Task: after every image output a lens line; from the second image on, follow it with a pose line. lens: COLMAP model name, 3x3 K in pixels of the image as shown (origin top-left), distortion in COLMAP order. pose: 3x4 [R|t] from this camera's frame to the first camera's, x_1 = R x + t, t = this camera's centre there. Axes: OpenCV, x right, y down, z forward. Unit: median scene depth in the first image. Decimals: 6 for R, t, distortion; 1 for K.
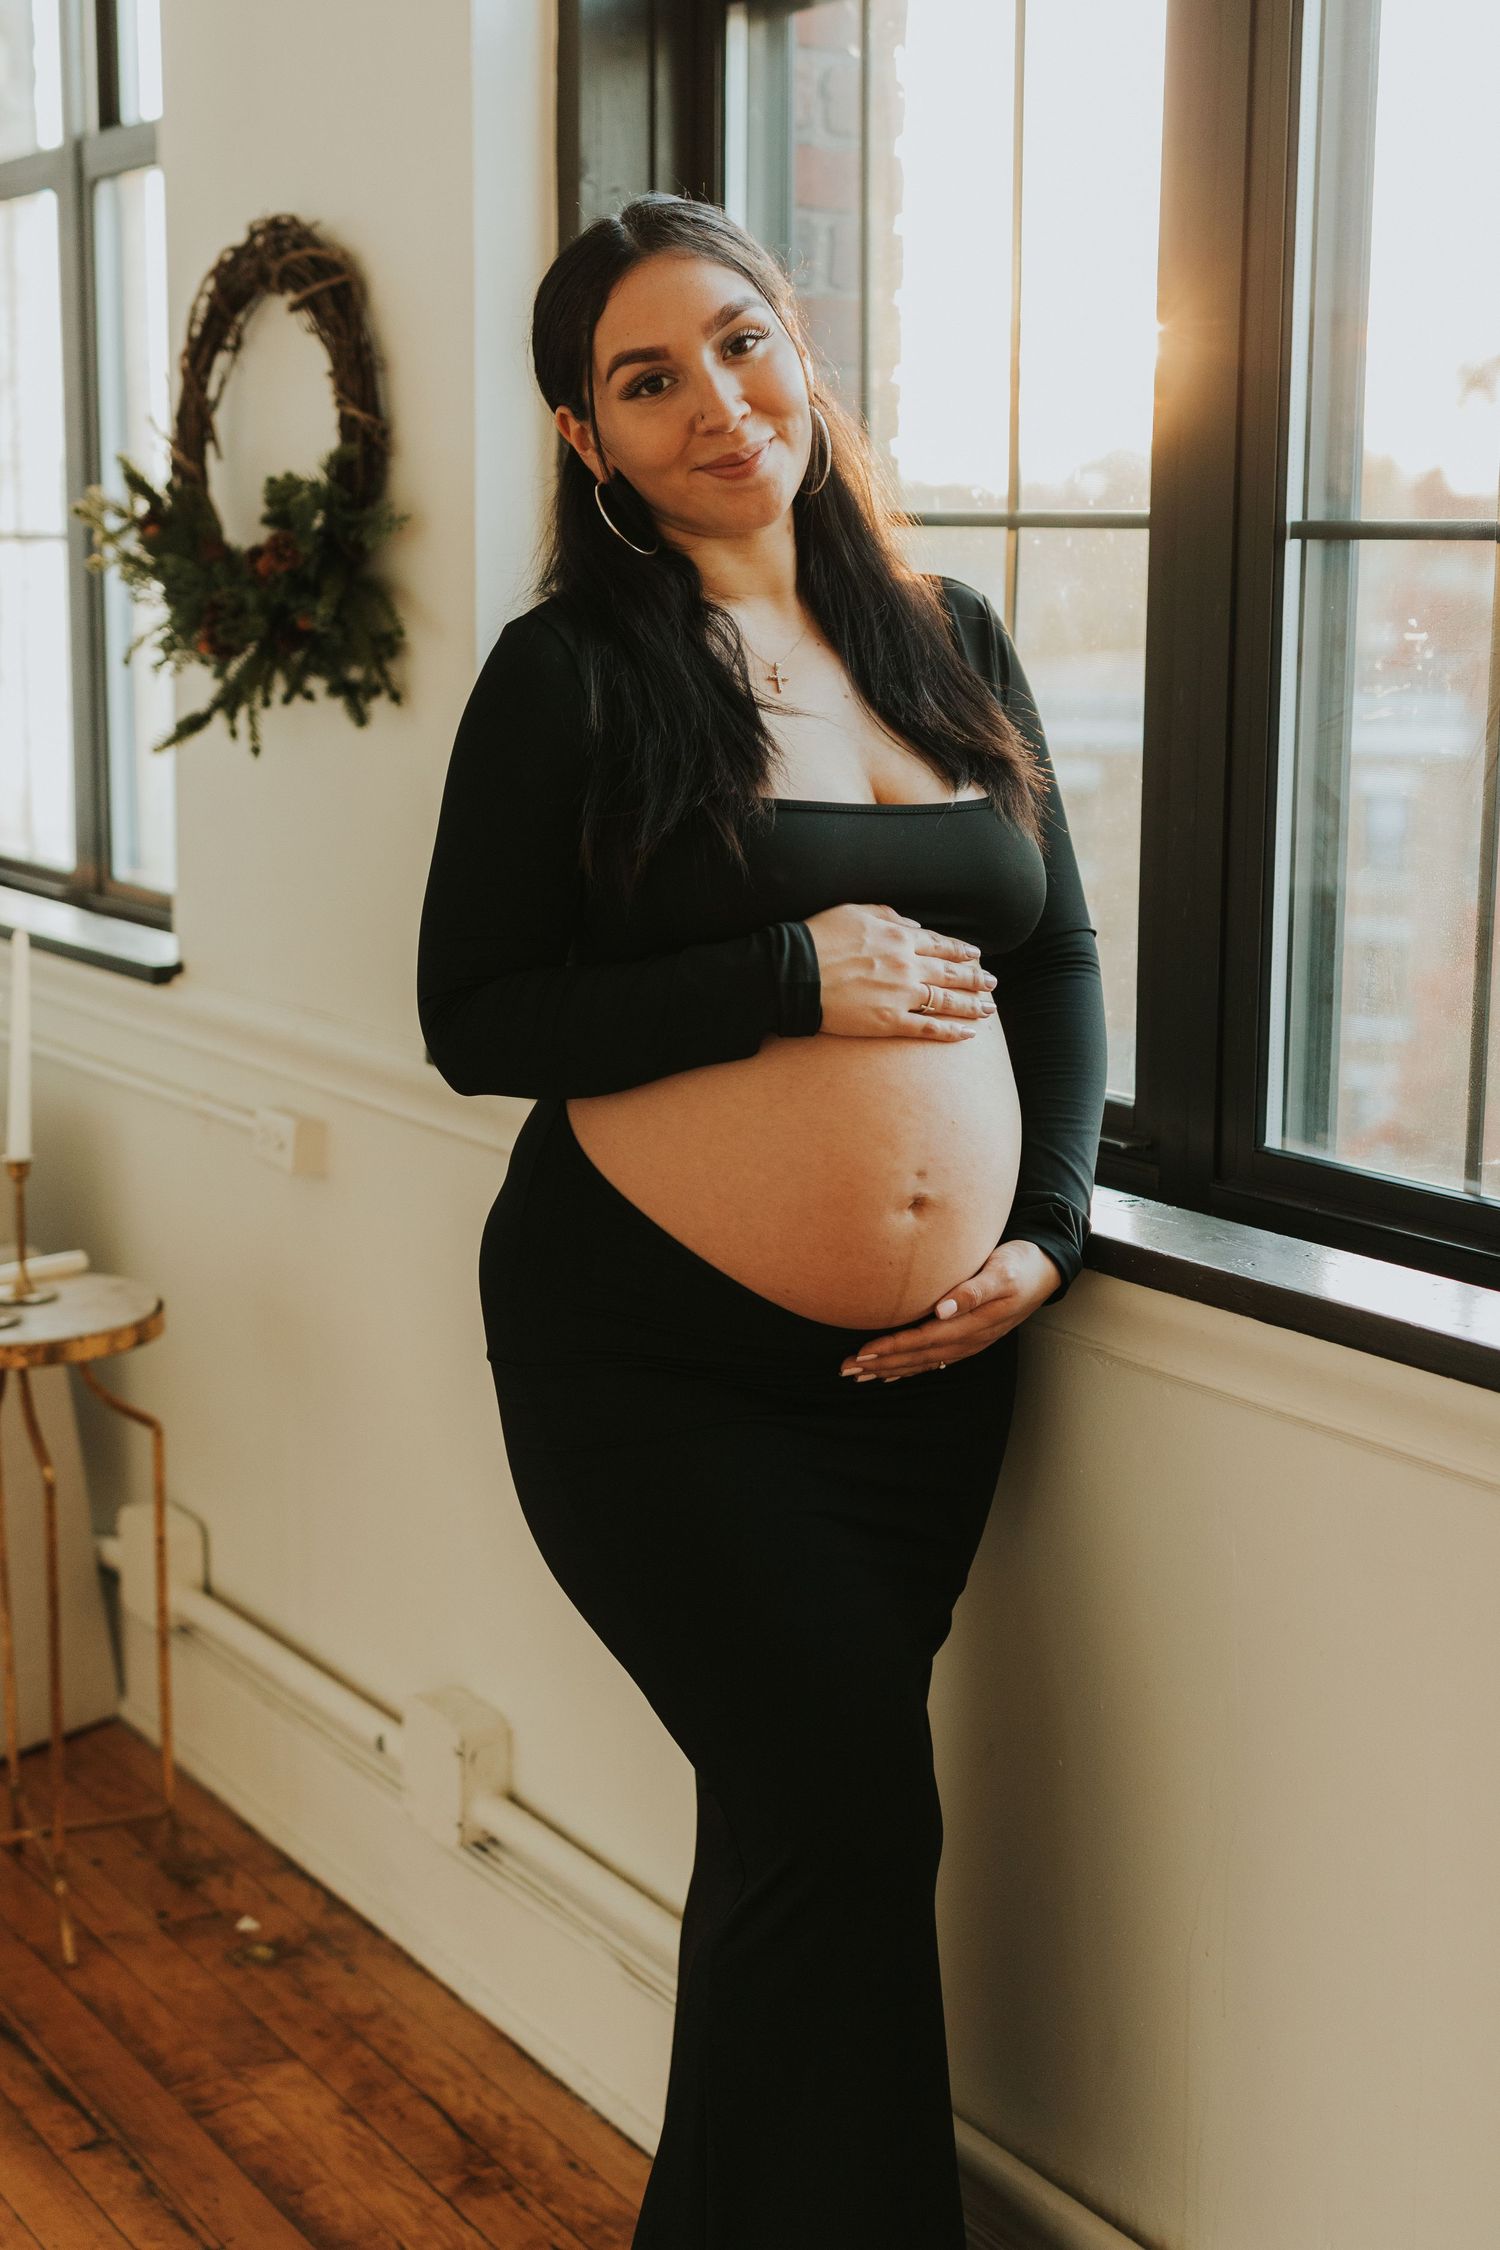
lens RADIAL K [[3469.8, 0, 750.0], [0, 3469.8, 1125.0], [0, 0, 1]] dist [0.243359, 0.090421]
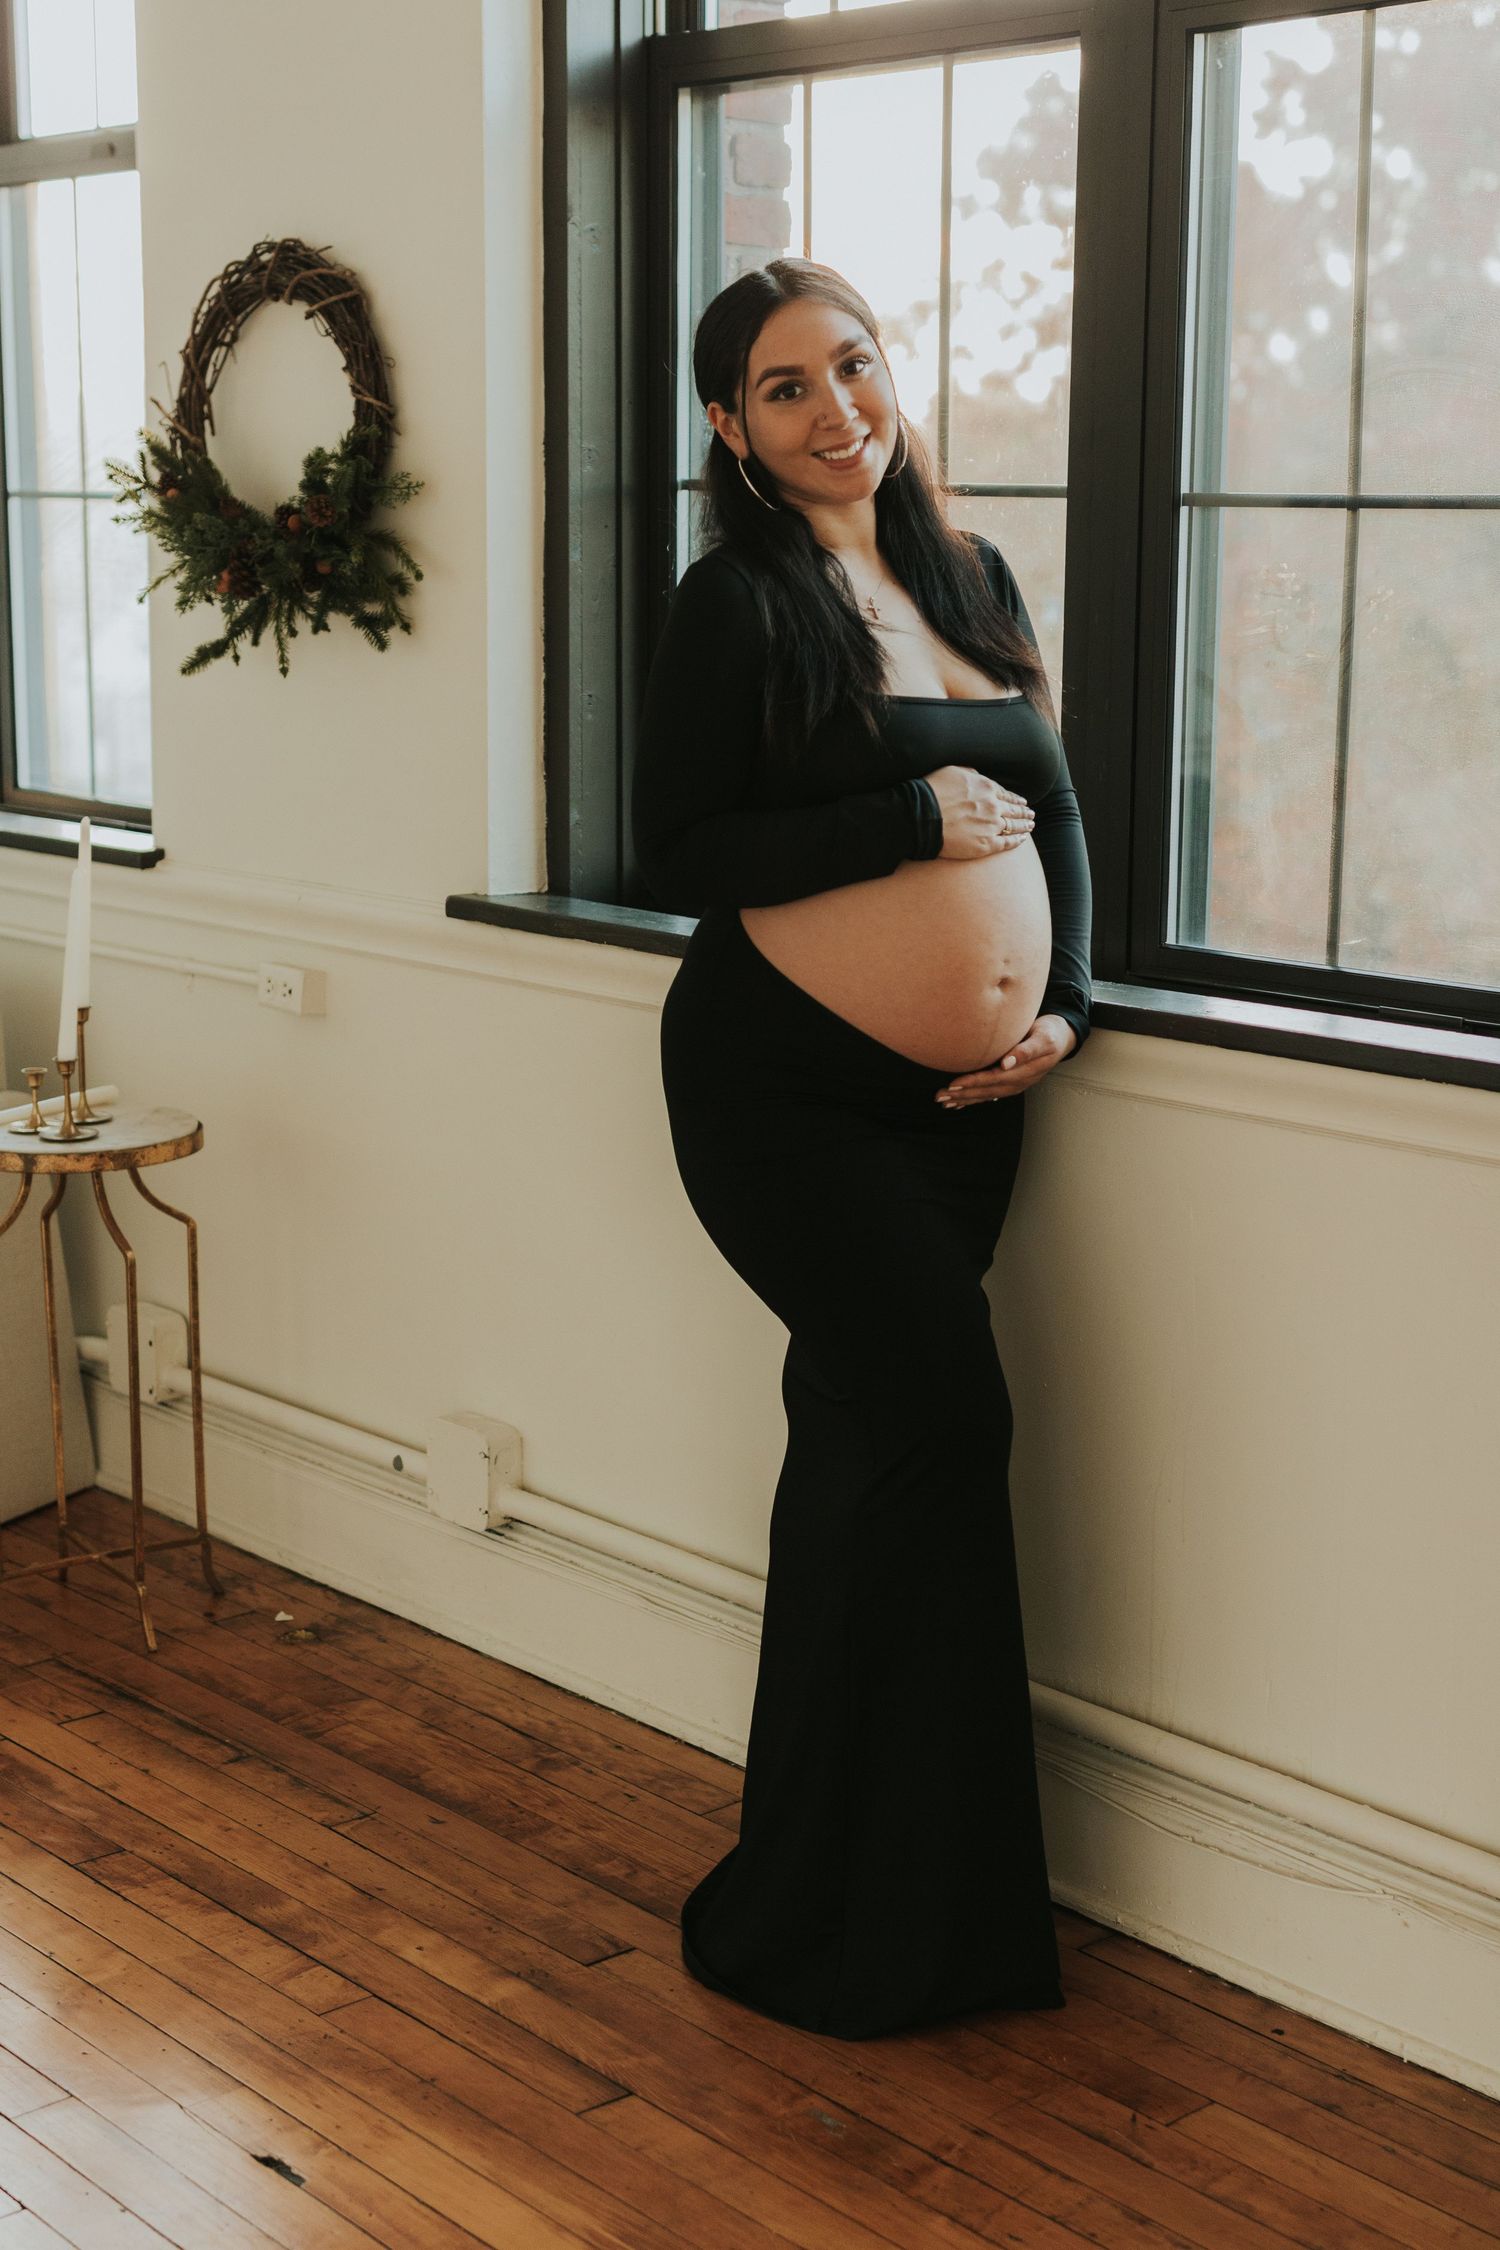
lens RADIAL K [[3469.8, 0, 750.0], [0, 3469.8, 1125.0], [0, 0, 1]] dist [0.243359, 0.090421]
pose [[0.981902, -0.030998, 0.186835, -0.225947], [0.028414, 0.999460, 0.016494, 0.040381], [-0.187245, -0.010886, 0.982253, -0.268599]]
